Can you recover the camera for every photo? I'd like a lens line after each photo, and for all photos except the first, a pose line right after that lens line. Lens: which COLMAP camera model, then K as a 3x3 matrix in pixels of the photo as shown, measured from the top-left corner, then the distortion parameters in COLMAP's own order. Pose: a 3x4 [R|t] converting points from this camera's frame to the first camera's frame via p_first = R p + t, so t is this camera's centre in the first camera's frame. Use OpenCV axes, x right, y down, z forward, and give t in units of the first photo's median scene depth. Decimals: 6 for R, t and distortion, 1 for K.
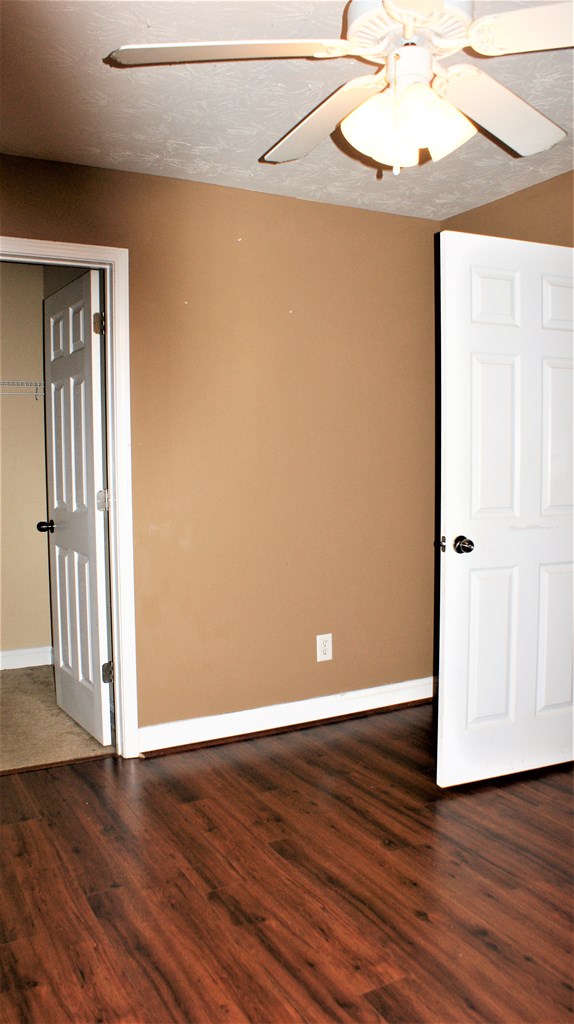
lens RADIAL K [[790.4, 0, 287.3], [0, 790.4, 516.4], [0, 0, 1]] dist [-0.084534, 0.010481]
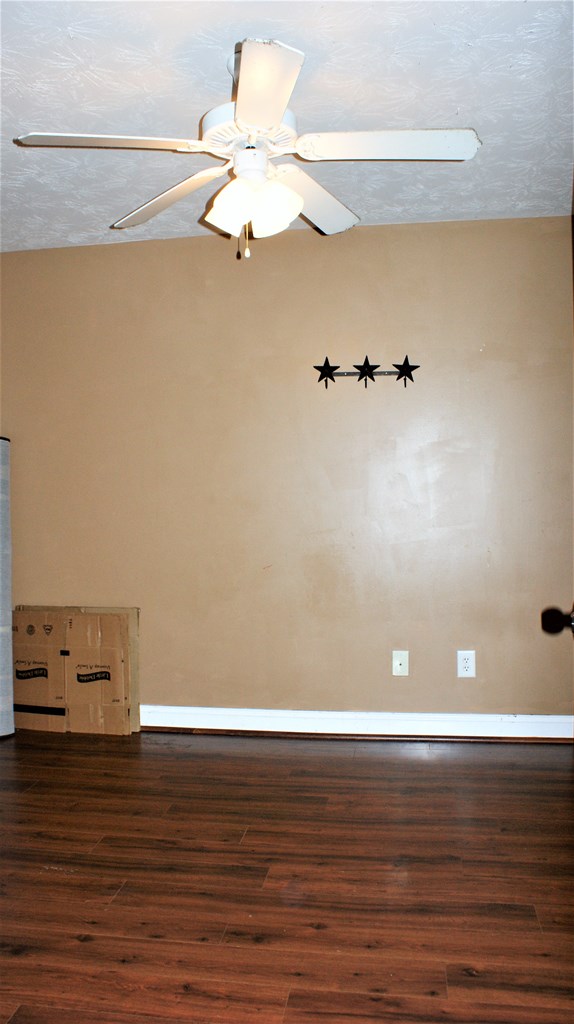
lens RADIAL K [[790.4, 0, 284.7], [0, 790.4, 517.7], [0, 0, 1]] dist [-0.084534, 0.010481]
pose [[-0.609028, 0.045647, -0.791834, 0.989594], [-0.031994, 0.996116, 0.082031, -0.087318], [0.792504, 0.075293, -0.605202, 1.570003]]
